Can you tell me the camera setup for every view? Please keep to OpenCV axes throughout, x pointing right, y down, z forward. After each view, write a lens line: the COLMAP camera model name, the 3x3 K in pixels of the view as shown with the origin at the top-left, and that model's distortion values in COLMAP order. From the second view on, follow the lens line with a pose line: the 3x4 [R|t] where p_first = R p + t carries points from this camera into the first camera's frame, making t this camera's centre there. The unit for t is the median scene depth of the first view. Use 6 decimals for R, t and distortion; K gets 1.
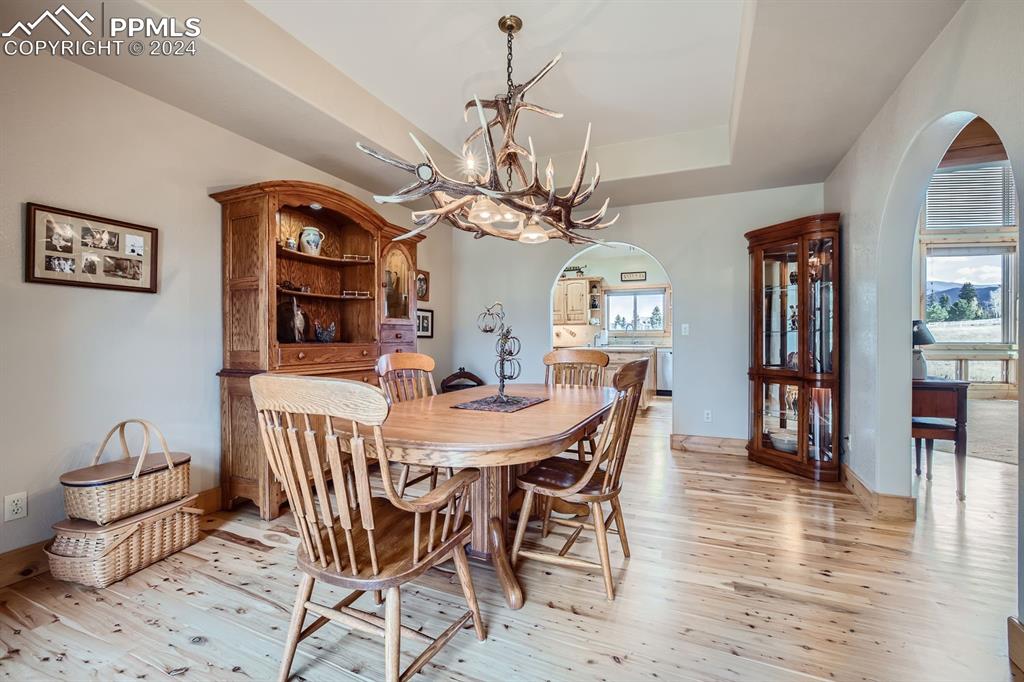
lens RADIAL K [[435.6, 0, 505.1], [0, 435.6, 336.0], [0, 0, 1]] dist [-0.025507, 0.010315]
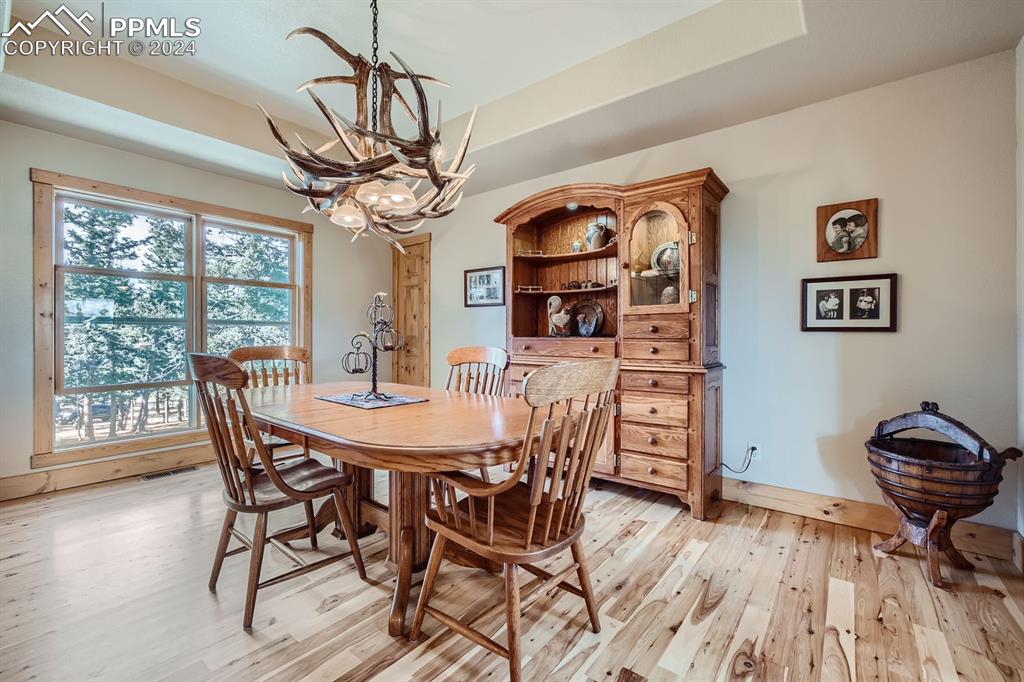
lens RADIAL K [[435.6, 0, 510.0], [0, 435.6, 338.5], [0, 0, 1]] dist [-0.025507, 0.010315]
pose [[-0.244161, 0.008889, -0.969694, 0.411003], [0.003479, 0.999960, 0.008291, 0.006979], [0.969729, -0.001349, -0.244182, 0.736699]]
